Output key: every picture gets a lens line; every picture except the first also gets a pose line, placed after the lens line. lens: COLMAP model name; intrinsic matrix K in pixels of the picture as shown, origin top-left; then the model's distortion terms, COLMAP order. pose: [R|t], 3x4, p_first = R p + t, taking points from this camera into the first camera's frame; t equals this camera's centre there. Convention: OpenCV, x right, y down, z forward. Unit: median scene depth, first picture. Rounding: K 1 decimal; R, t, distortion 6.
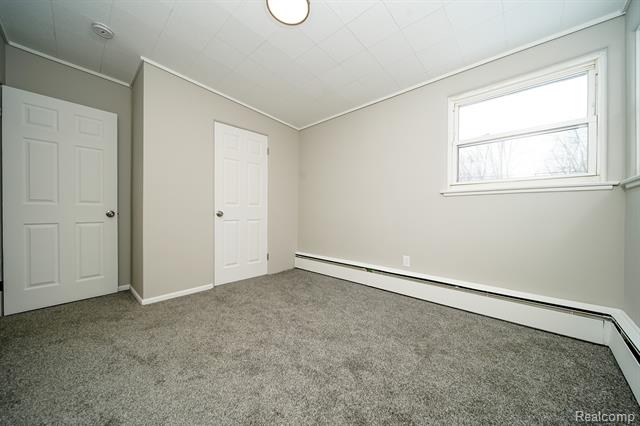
lens RADIAL K [[233.3, 0, 319.7], [0, 233.3, 211.4], [0, 0, 1]] dist [0.002724, 0.000089]
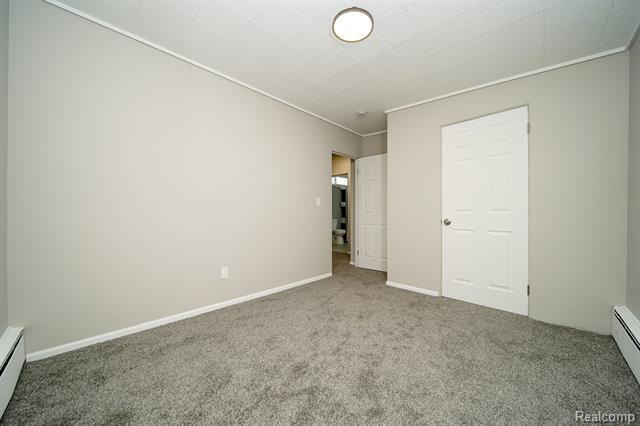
lens RADIAL K [[224.8, 0, 321.9], [0, 224.8, 211.6], [0, 0, 1]] dist [-0.000693, -0.000130]
pose [[-0.027026, -0.017625, -0.999479, 0.578702], [-0.003042, 0.999841, -0.017549, -0.015483], [0.999630, 0.002566, -0.027075, 0.601347]]
